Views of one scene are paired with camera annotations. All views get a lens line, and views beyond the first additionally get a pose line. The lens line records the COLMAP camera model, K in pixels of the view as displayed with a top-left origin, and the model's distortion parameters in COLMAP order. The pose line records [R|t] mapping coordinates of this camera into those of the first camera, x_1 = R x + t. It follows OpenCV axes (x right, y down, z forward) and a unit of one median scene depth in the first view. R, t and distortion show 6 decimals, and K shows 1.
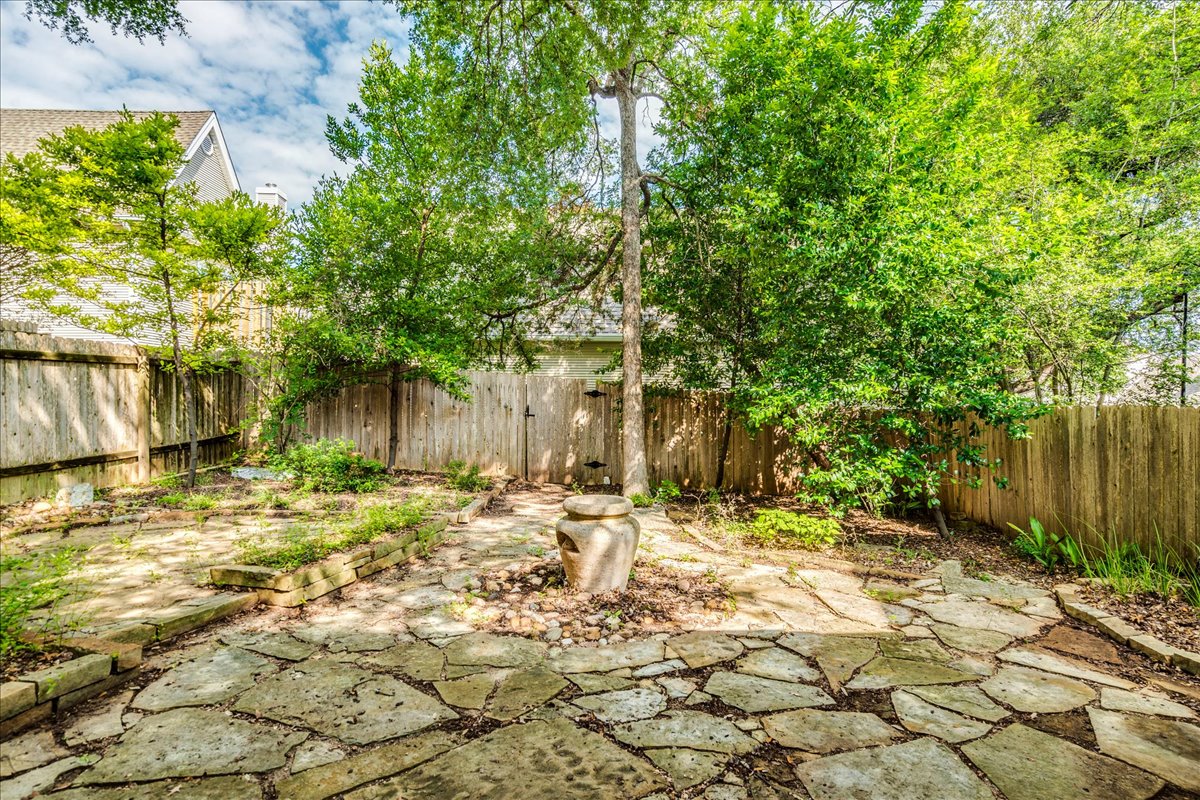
lens RADIAL K [[602.5, 0, 595.9], [0, 602.5, 408.1], [0, 0, 1]] dist [-0.002217, -0.000473]
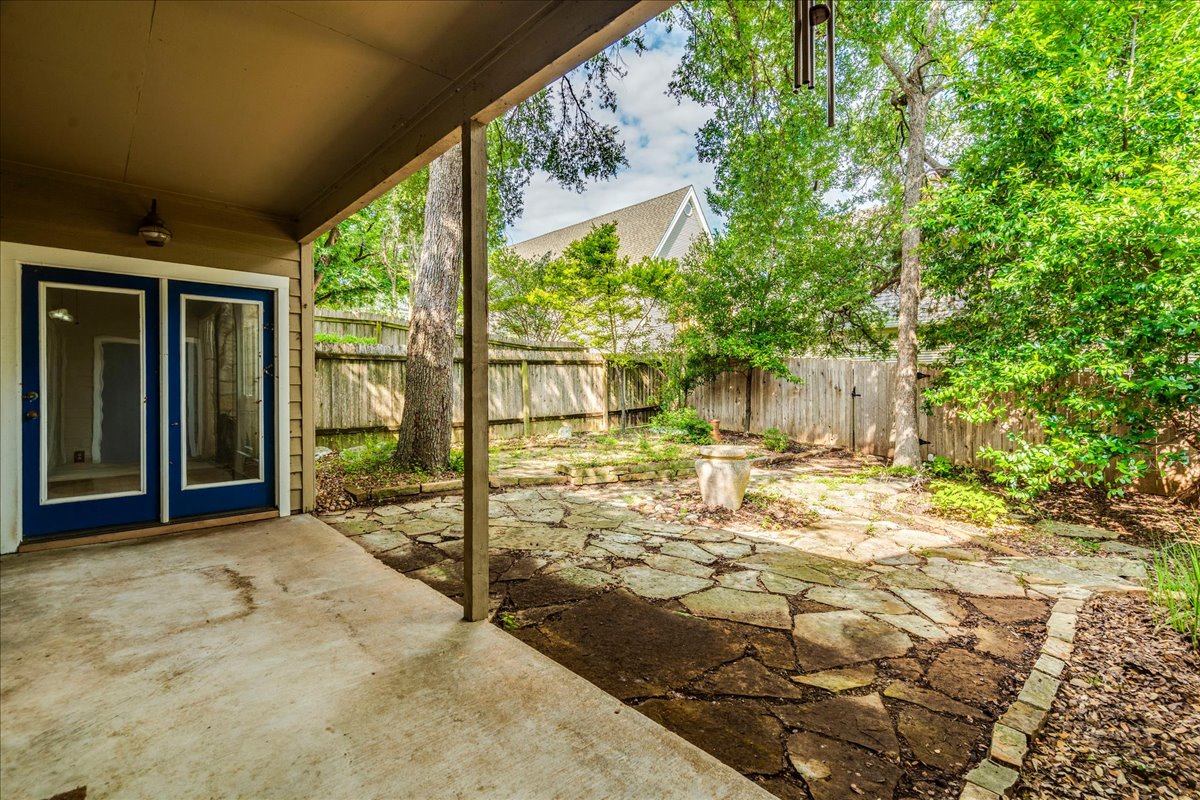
lens RADIAL K [[551.3, 0, 608.4], [0, 551.3, 390.6], [0, 0, 1]] dist [0.000641, -0.000193]
pose [[0.666631, 0.003884, -0.745378, 0.488646], [-0.002201, 0.999992, 0.003242, 0.002170], [0.745385, -0.000521, 0.666635, -0.083168]]
